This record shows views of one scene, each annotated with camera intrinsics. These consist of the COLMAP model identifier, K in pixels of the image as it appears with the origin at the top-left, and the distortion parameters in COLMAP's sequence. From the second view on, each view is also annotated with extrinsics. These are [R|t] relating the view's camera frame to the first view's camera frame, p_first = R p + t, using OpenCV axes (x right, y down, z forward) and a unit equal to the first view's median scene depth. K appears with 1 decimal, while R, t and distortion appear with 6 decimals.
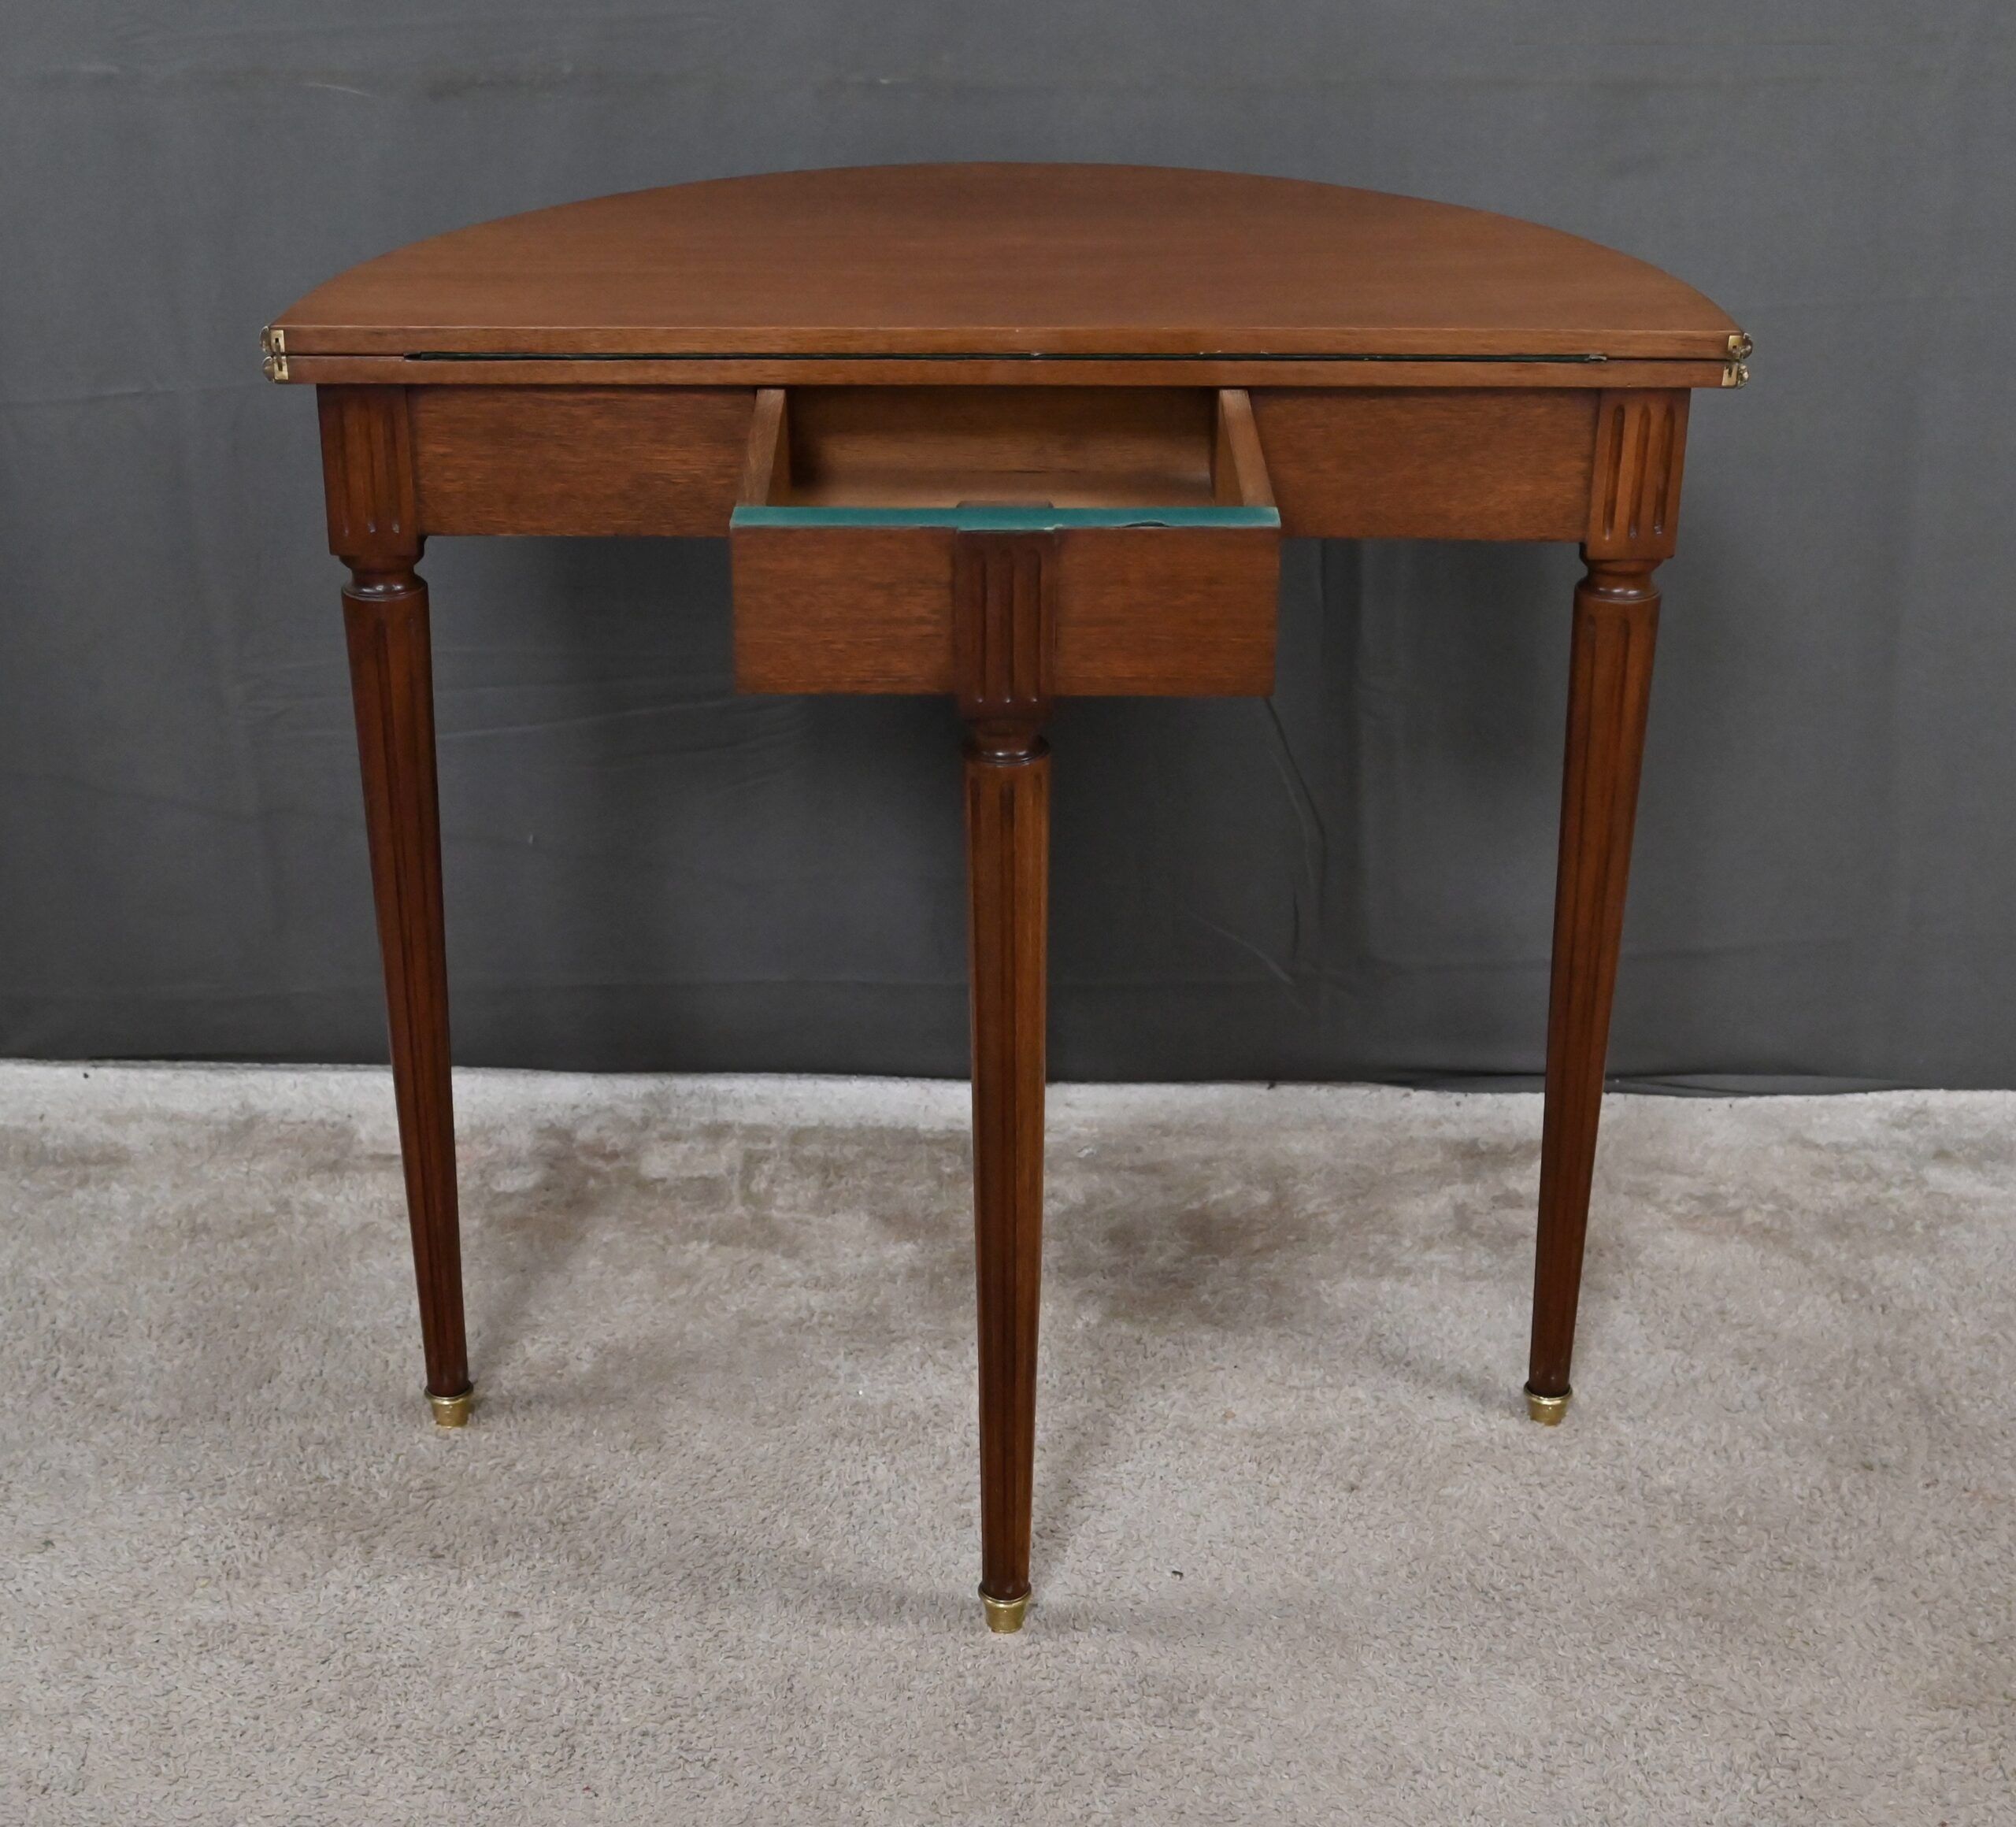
lens RADIAL K [[3406.4, 0, 954.4], [0, 3406.4, 1038.4], [0, 0, 1]] dist [0.004643, 0.000000]
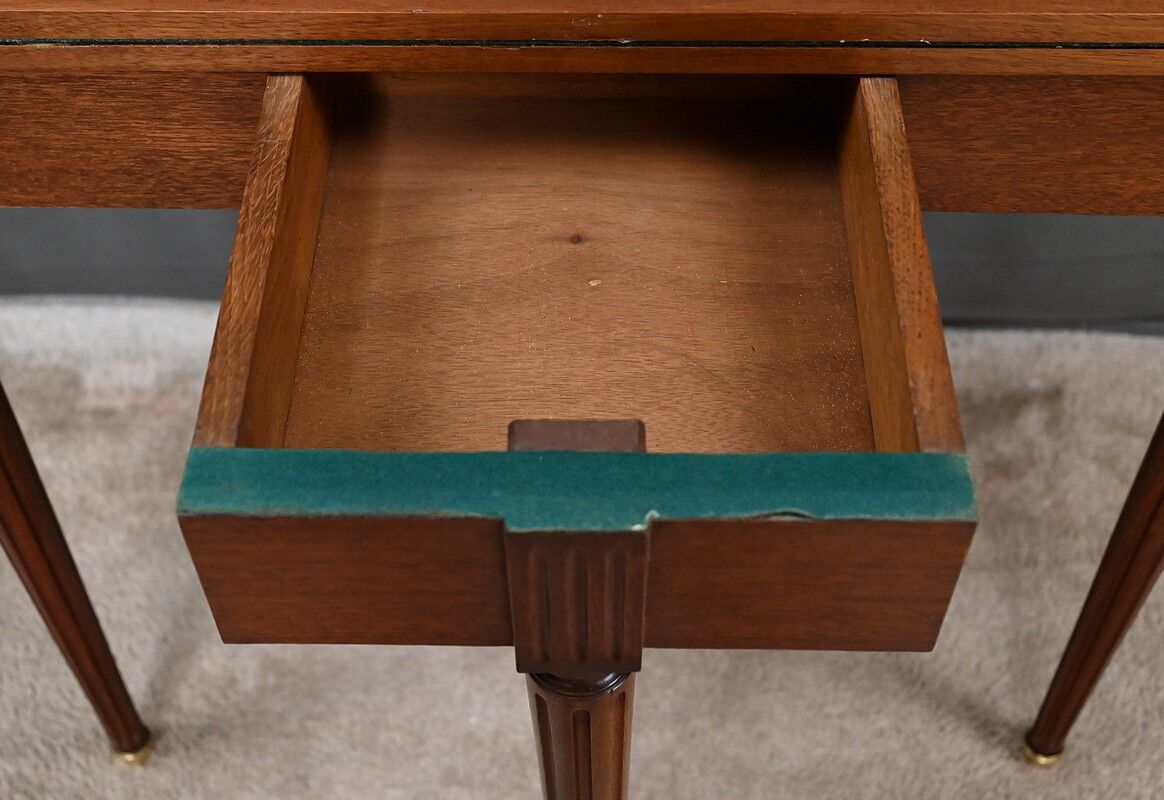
lens RADIAL K [[1525.4, 0, 567.1], [0, 1525.4, 391.6], [0, 0, 1]] dist [0.003443, 0.000000]
pose [[0.999921, 0.000092, -0.012546, 0.013081], [0.004966, 0.915394, 0.402528, -0.224674], [0.011521, -0.402559, 0.915322, 0.551859]]
